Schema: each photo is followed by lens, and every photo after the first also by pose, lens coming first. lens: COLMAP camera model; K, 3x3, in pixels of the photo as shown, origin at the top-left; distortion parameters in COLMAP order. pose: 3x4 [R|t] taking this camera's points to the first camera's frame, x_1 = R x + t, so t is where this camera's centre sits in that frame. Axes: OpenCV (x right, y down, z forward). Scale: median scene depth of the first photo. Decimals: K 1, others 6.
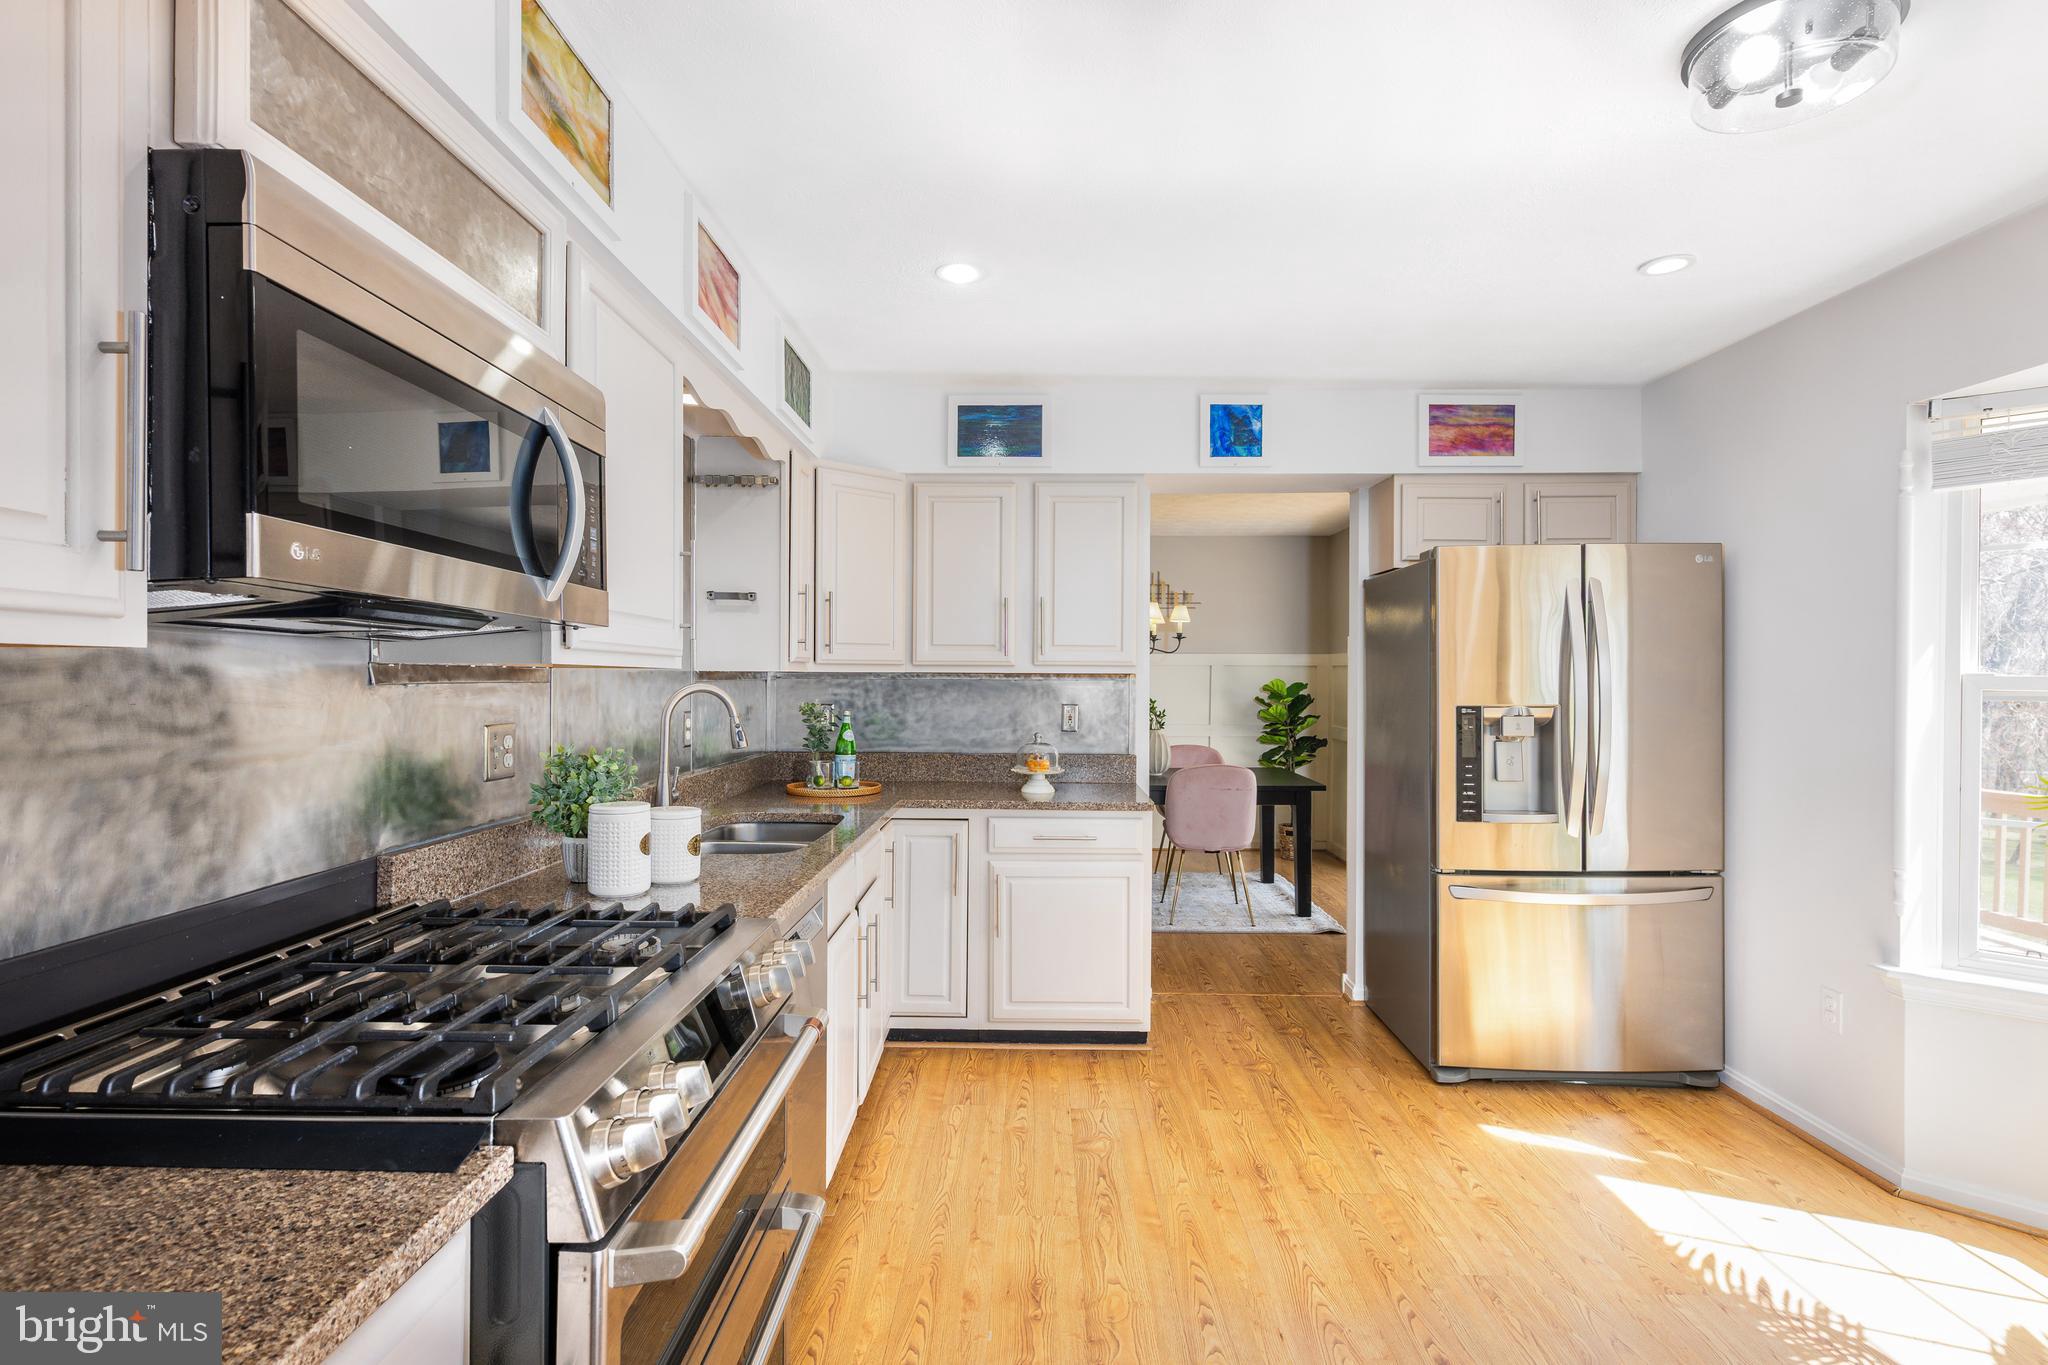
lens RADIAL K [[999.3, 0, 1013.6], [0, 999.3, 690.3], [0, 0, 1]] dist [0.002295, 0.001256]
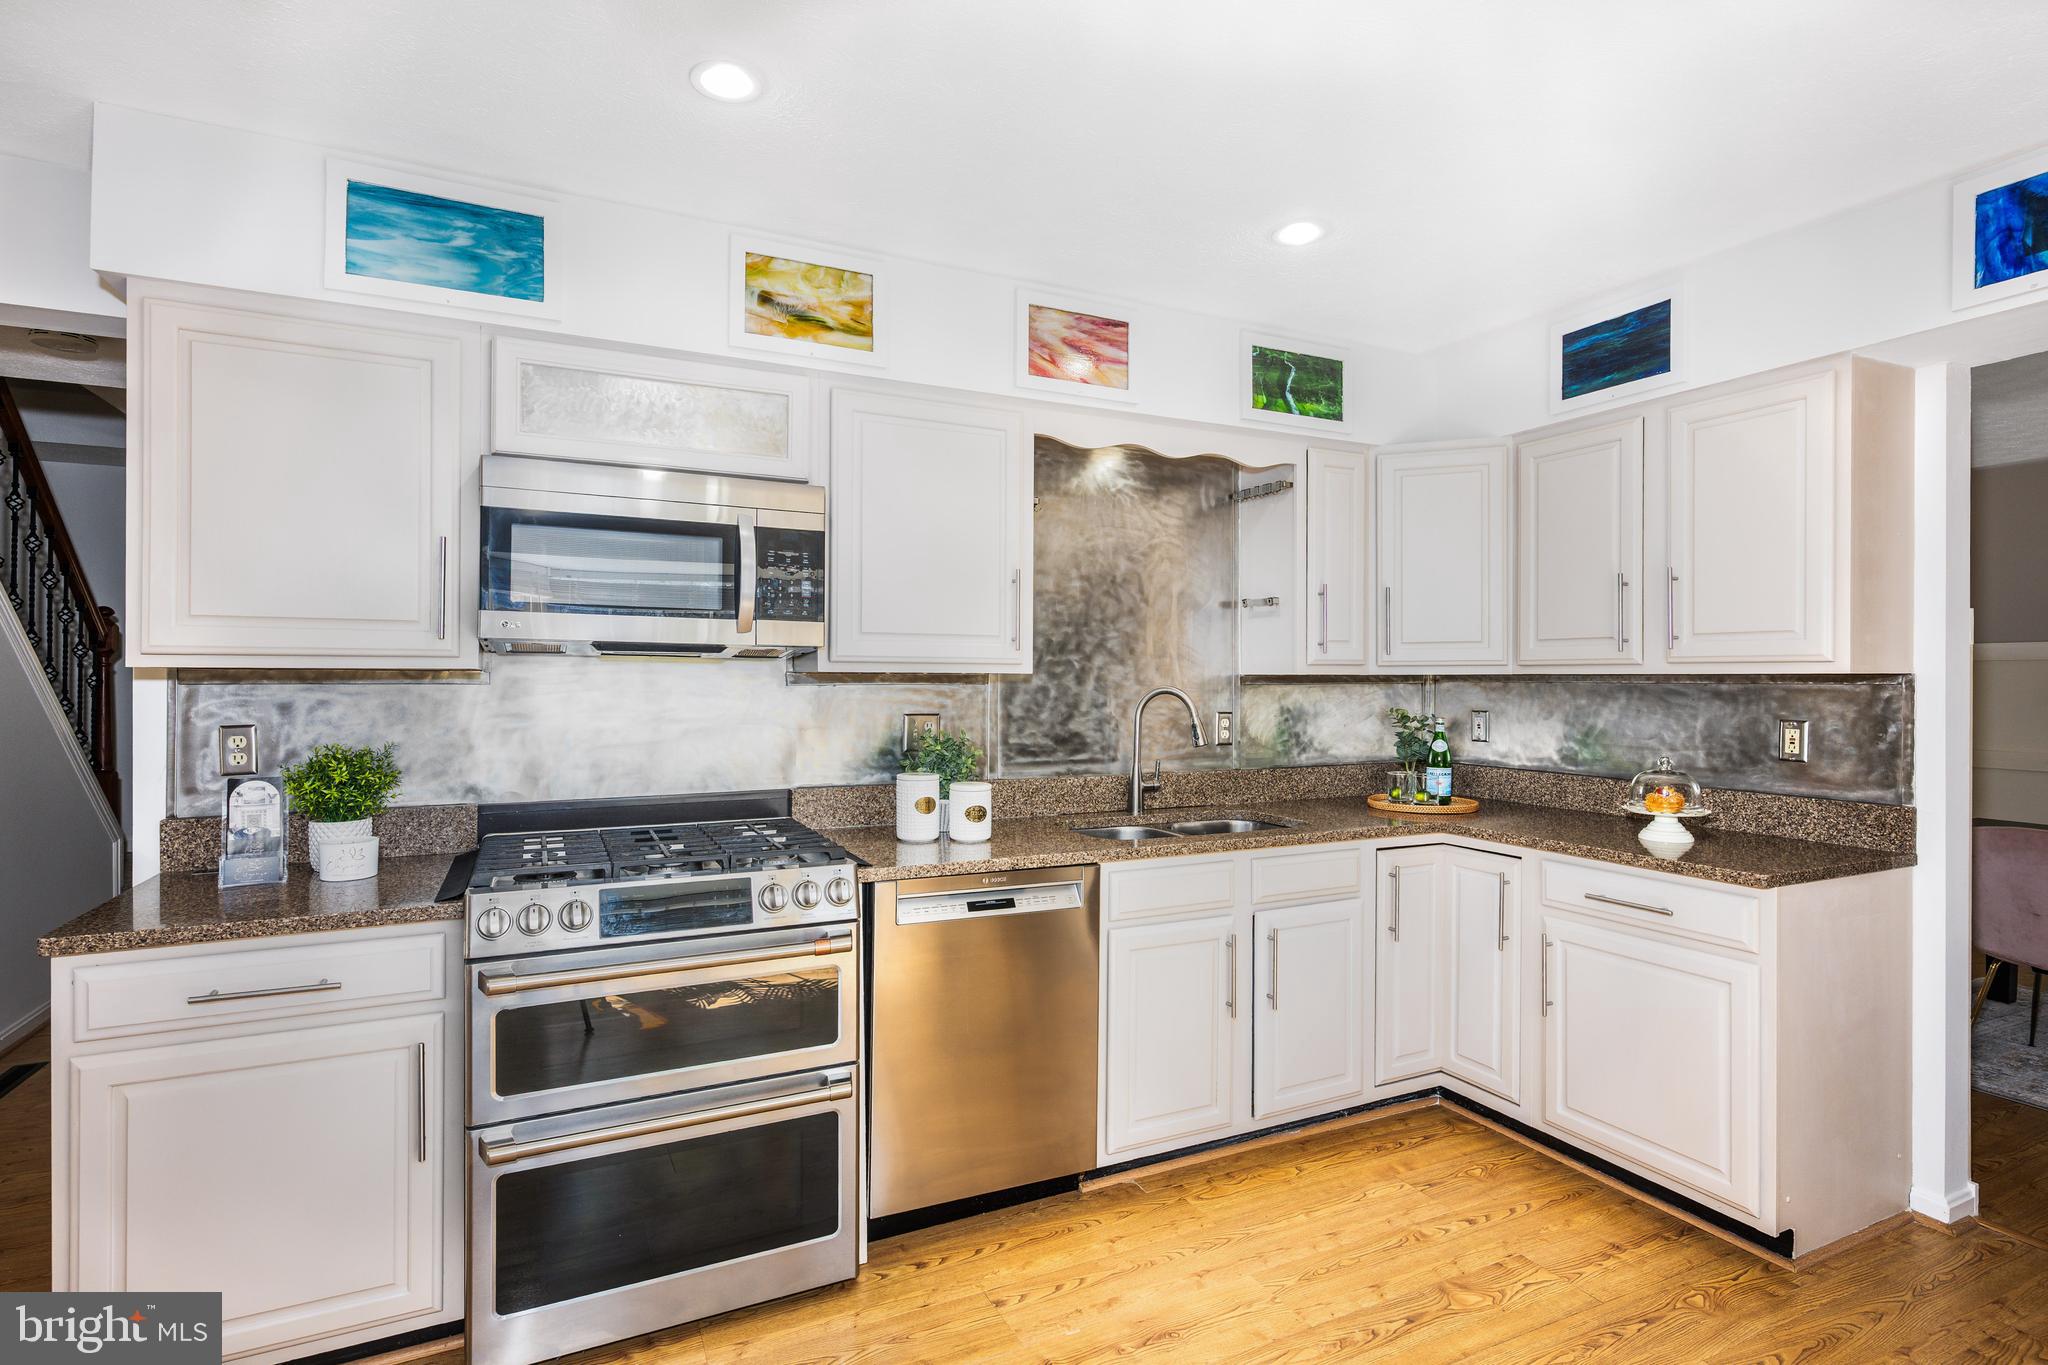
lens RADIAL K [[999.3, 0, 1015.1], [0, 999.3, 685.4], [0, 0, 1]] dist [0.002295, 0.001256]
pose [[0.450447, 0.003952, -0.892794, 0.486148], [-0.010803, 0.999941, -0.001025, -0.003770], [0.892738, 0.010107, 0.450463, 0.278602]]
